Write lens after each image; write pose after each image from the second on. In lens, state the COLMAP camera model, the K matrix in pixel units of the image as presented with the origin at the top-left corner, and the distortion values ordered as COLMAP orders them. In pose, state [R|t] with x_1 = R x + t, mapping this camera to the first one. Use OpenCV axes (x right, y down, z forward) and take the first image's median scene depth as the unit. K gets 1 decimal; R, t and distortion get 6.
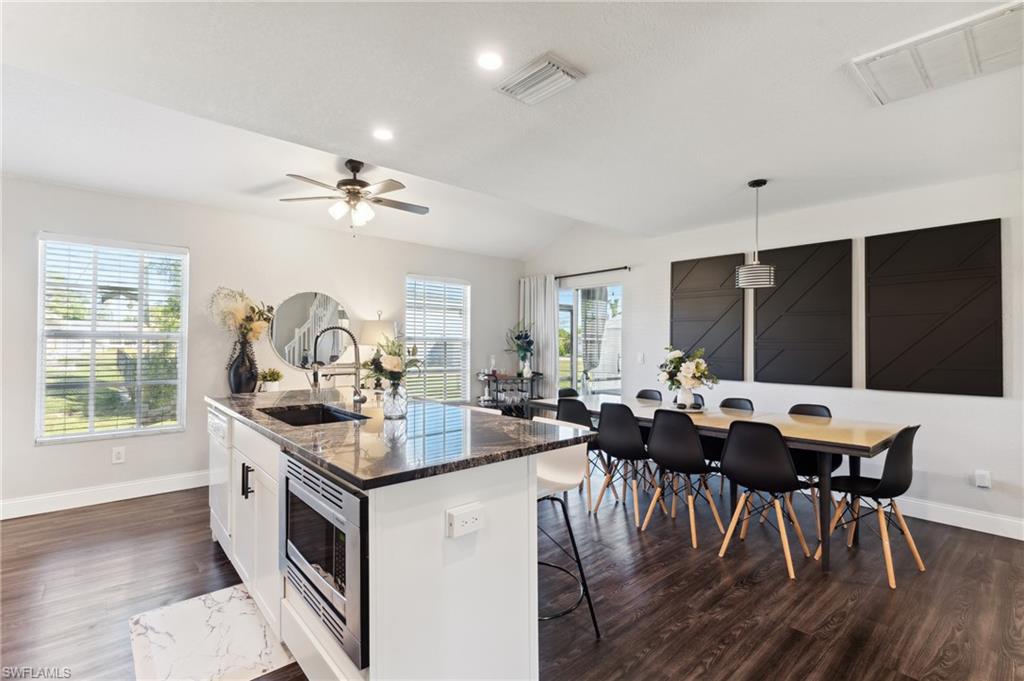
lens RADIAL K [[467.9, 0, 508.2], [0, 467.9, 339.5], [0, 0, 1]] dist [-0.000396, -0.000307]
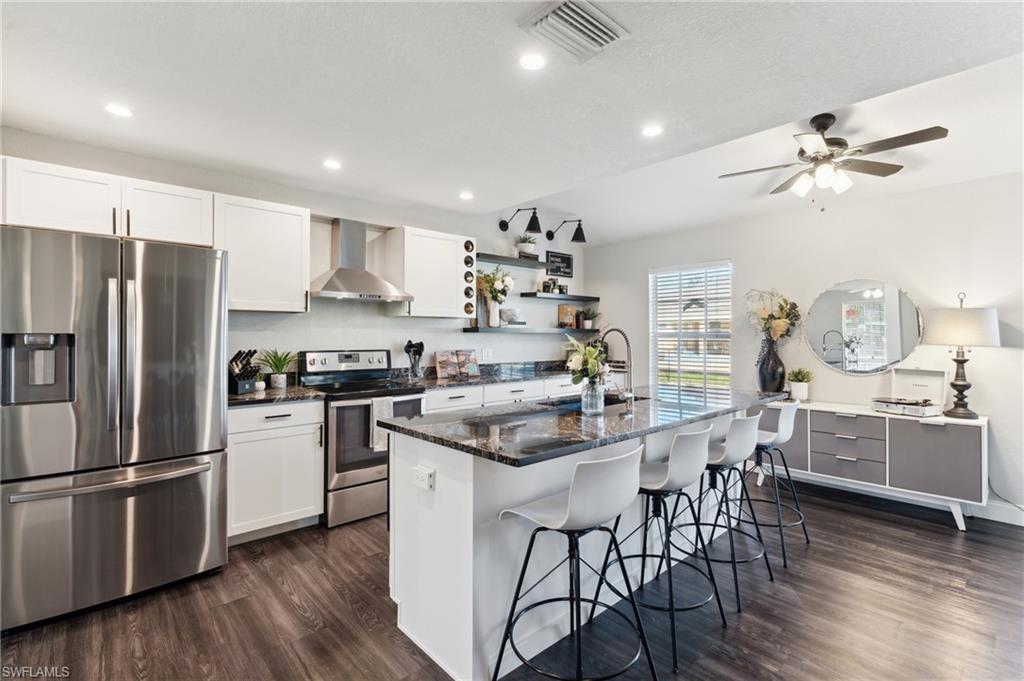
lens RADIAL K [[467.9, 0, 520.7], [0, 467.9, 339.2], [0, 0, 1]] dist [-0.000396, -0.000307]
pose [[0.025918, 0.001264, -0.999663, 0.420598], [0.006999, 0.999974, 0.001445, -0.002272], [0.999640, -0.007034, 0.025909, 0.420582]]
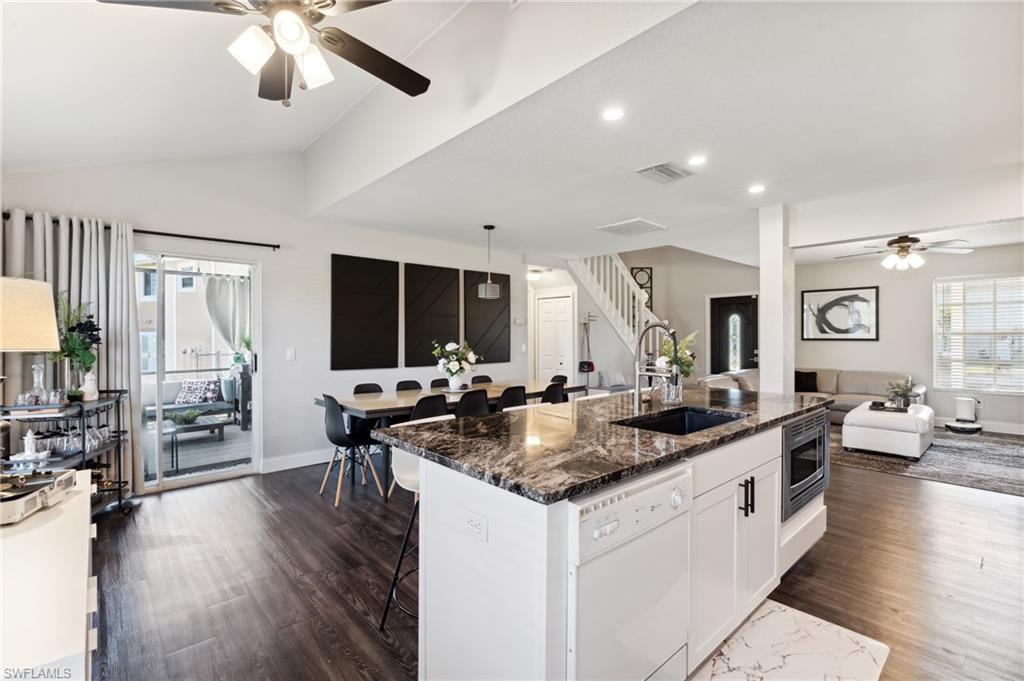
lens RADIAL K [[467.9, 0, 513.7], [0, 467.9, 336.6], [0, 0, 1]] dist [-0.000396, -0.000307]
pose [[-0.012358, -0.009289, 0.999880, -0.717127], [-0.007697, 0.999928, 0.009194, -0.004956], [-0.999894, -0.007583, -0.012429, 0.720836]]
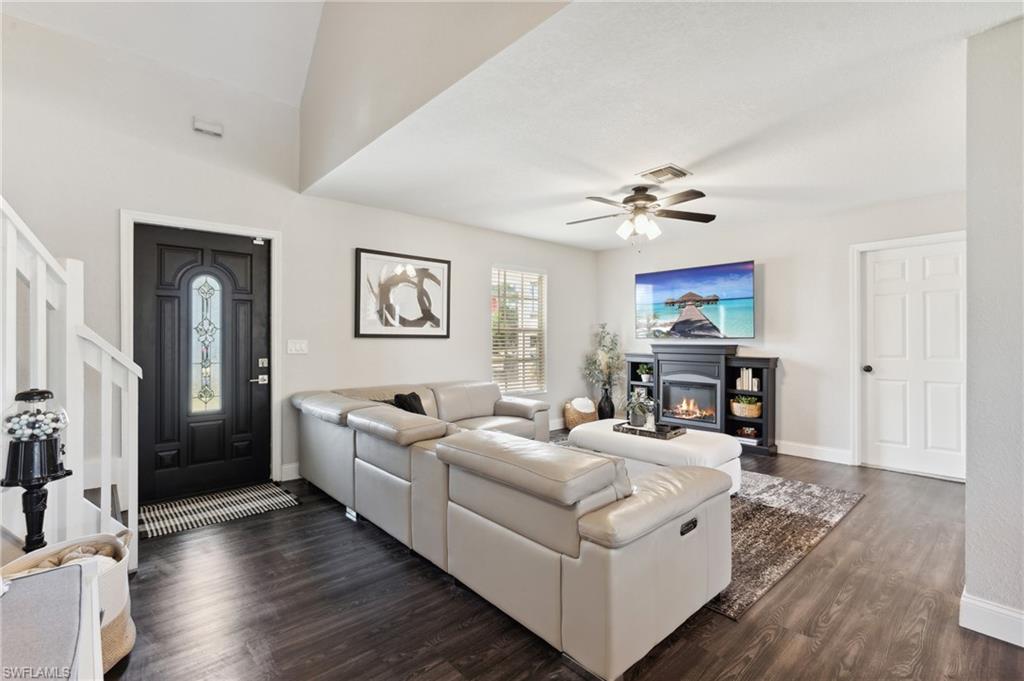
lens RADIAL K [[467.9, 0, 514.4], [0, 467.9, 341.0], [0, 0, 1]] dist [-0.000396, -0.000307]
pose [[-0.999782, -0.007396, -0.019519, 0.738091], [-0.007207, 0.999926, -0.009776, 0.031581], [0.019590, -0.009633, -0.999762, 0.589246]]
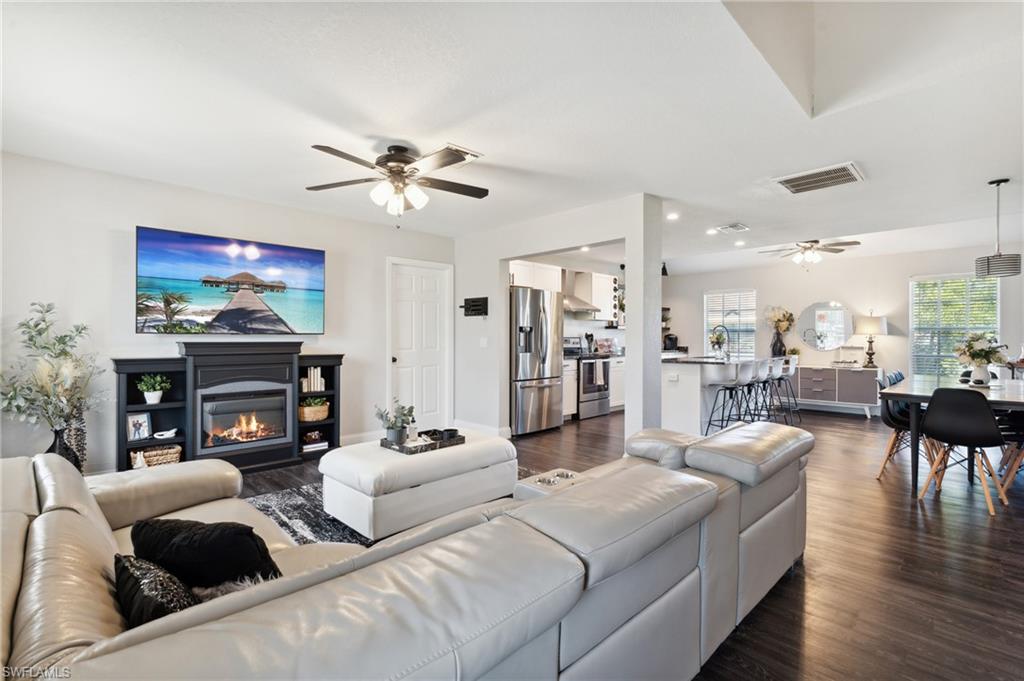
lens RADIAL K [[467.9, 0, 516.4], [0, 467.9, 343.0], [0, 0, 1]] dist [-0.000396, -0.000307]
pose [[0.061489, 0.006606, -0.998086, 1.215000], [0.006180, 0.999956, 0.007000, 0.024838], [0.998089, -0.006598, 0.061445, -0.164087]]
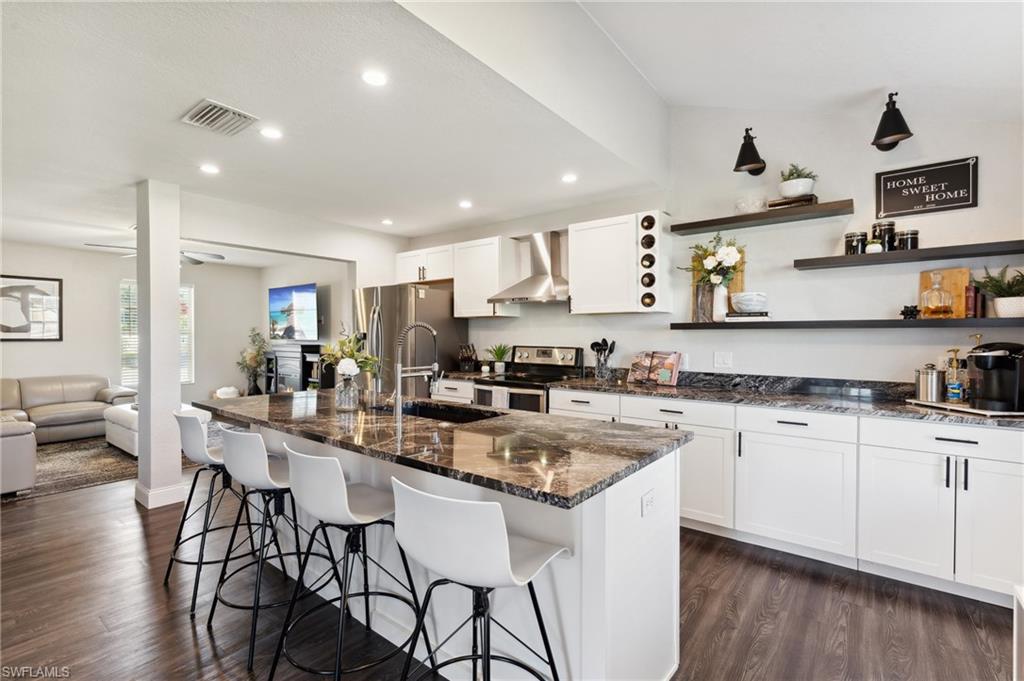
lens RADIAL K [[467.9, 0, 514.6], [0, 467.9, 336.9], [0, 0, 1]] dist [-0.000396, -0.000307]
pose [[-0.983104, -0.004293, -0.182997, -0.213616], [-0.004123, 0.999991, -0.001312, -0.001552], [0.183001, -0.000535, -0.983113, 1.092251]]
